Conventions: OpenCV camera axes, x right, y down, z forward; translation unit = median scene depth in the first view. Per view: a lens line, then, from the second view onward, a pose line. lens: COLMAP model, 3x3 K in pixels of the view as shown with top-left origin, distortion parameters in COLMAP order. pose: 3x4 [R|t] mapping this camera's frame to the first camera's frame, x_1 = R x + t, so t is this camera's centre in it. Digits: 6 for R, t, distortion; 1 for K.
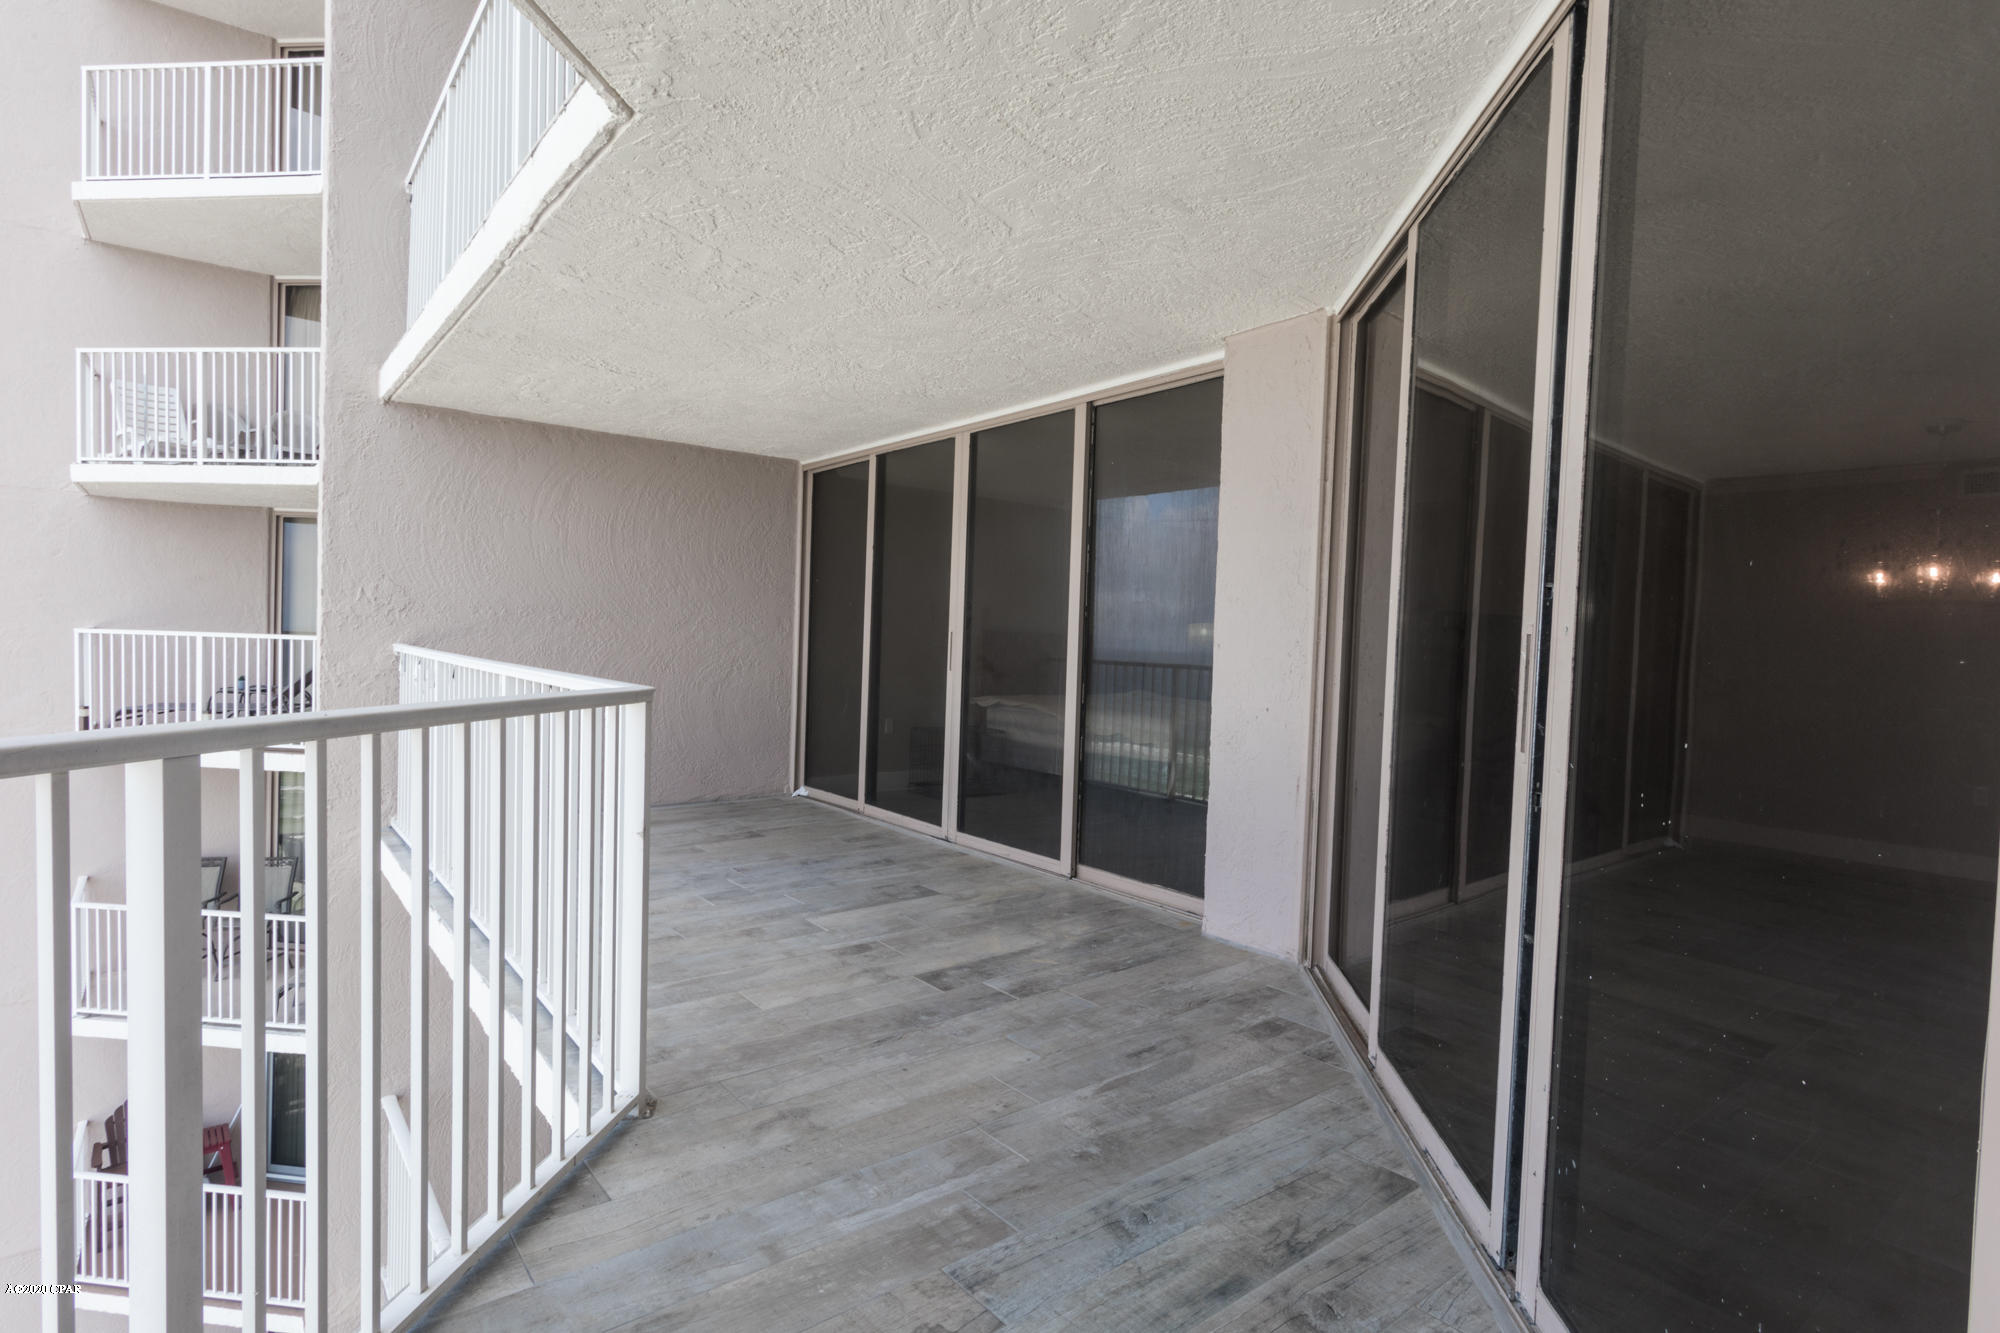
lens RADIAL K [[961.4, 0, 1011.9], [0, 961.4, 671.5], [0, 0, 1]] dist [-0.002805, -0.000406]
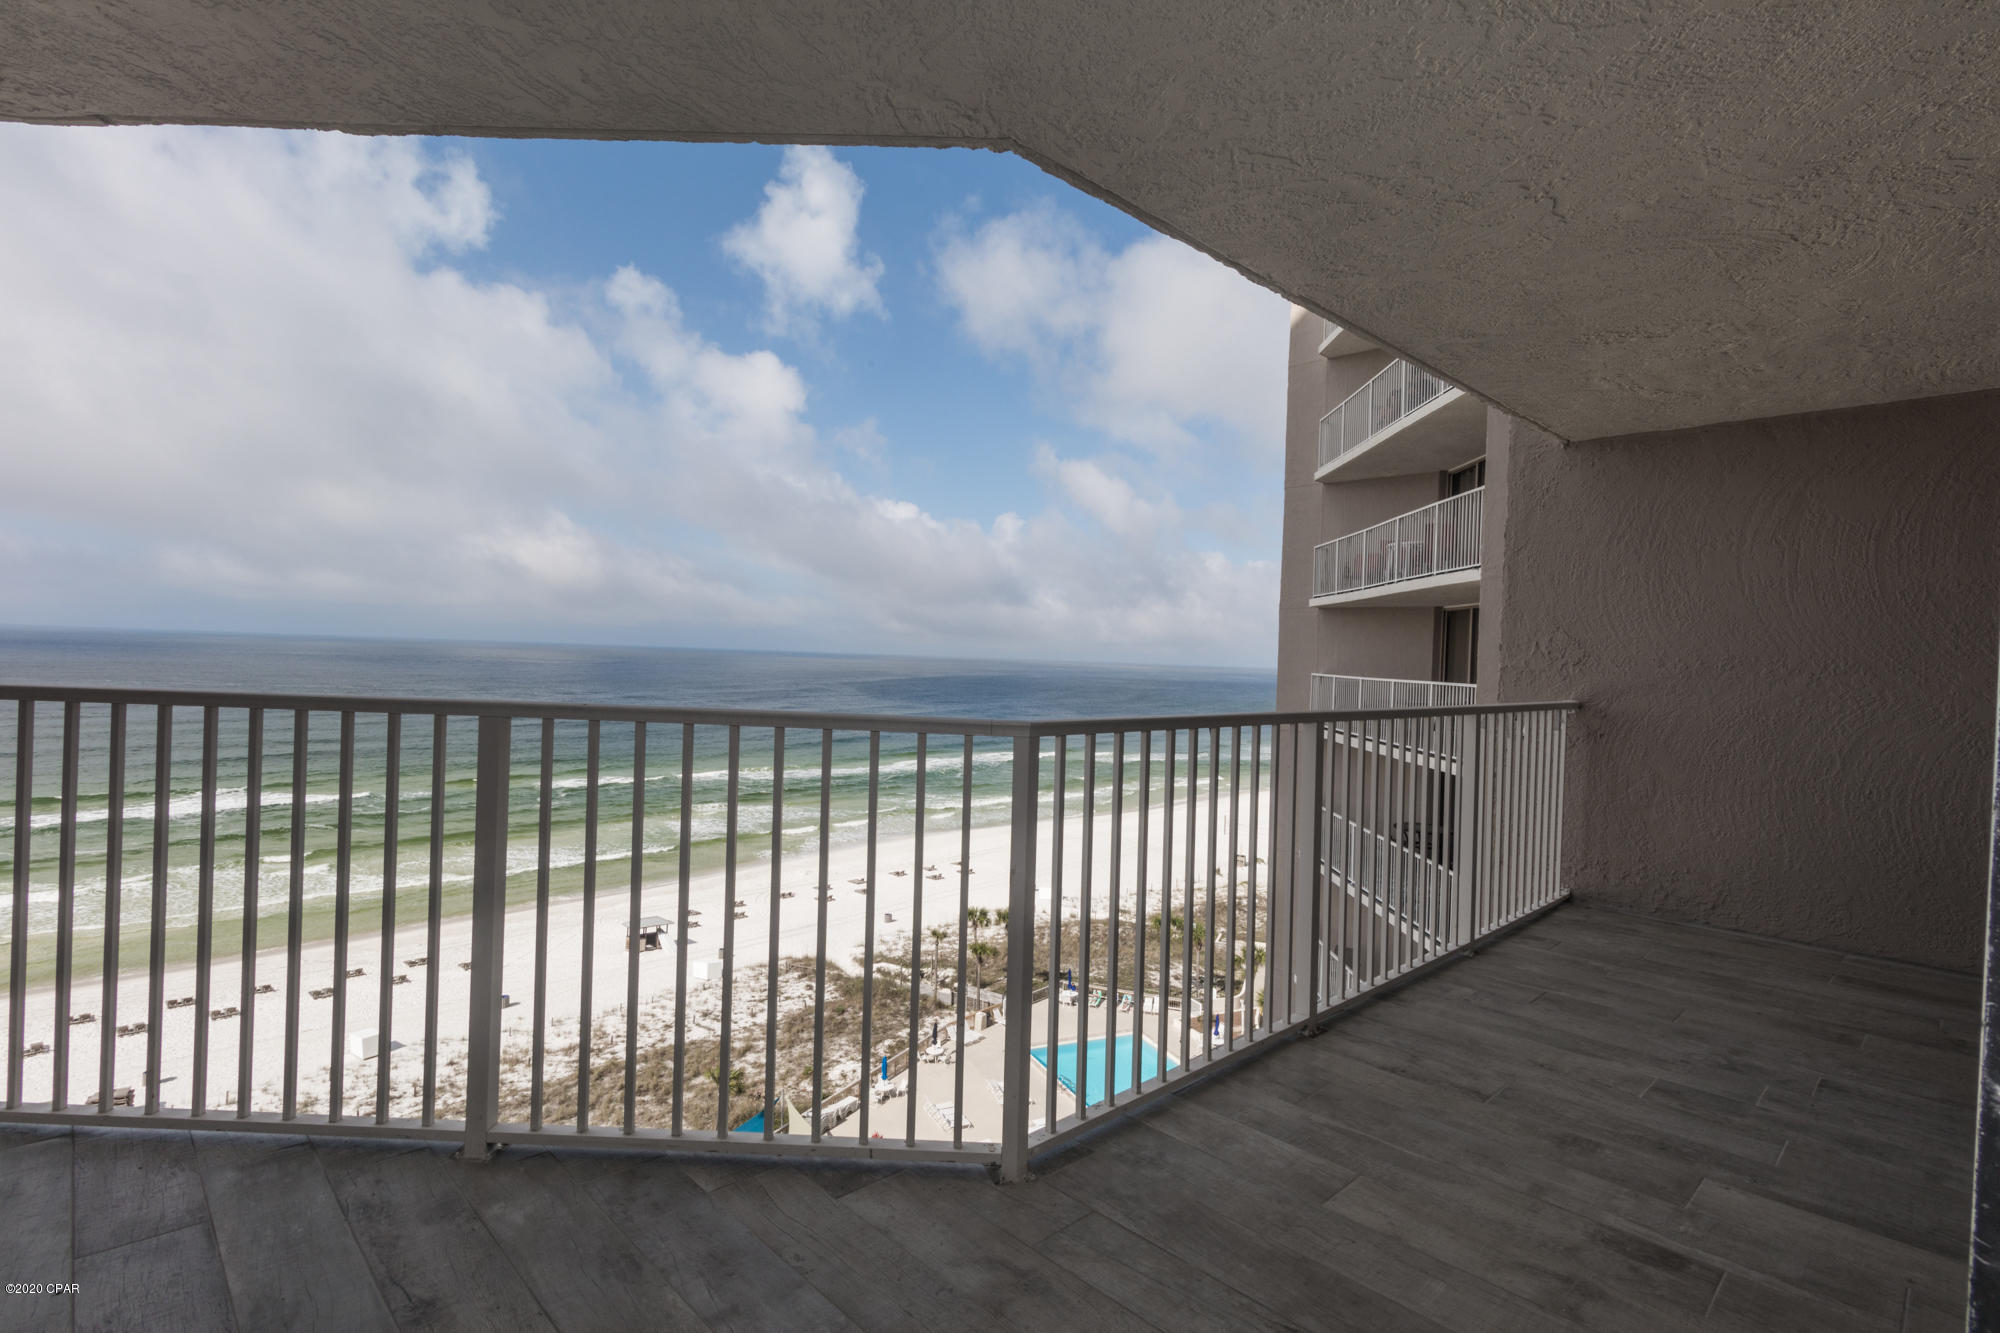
lens RADIAL K [[961.4, 0, 997.0], [0, 961.4, 655.3], [0, 0, 1]] dist [-0.002805, -0.000406]
pose [[0.096188, -0.030903, -0.994883, 0.306677], [-0.064829, 0.997201, -0.037243, -0.002909], [0.993250, 0.068080, 0.093916, 0.490012]]
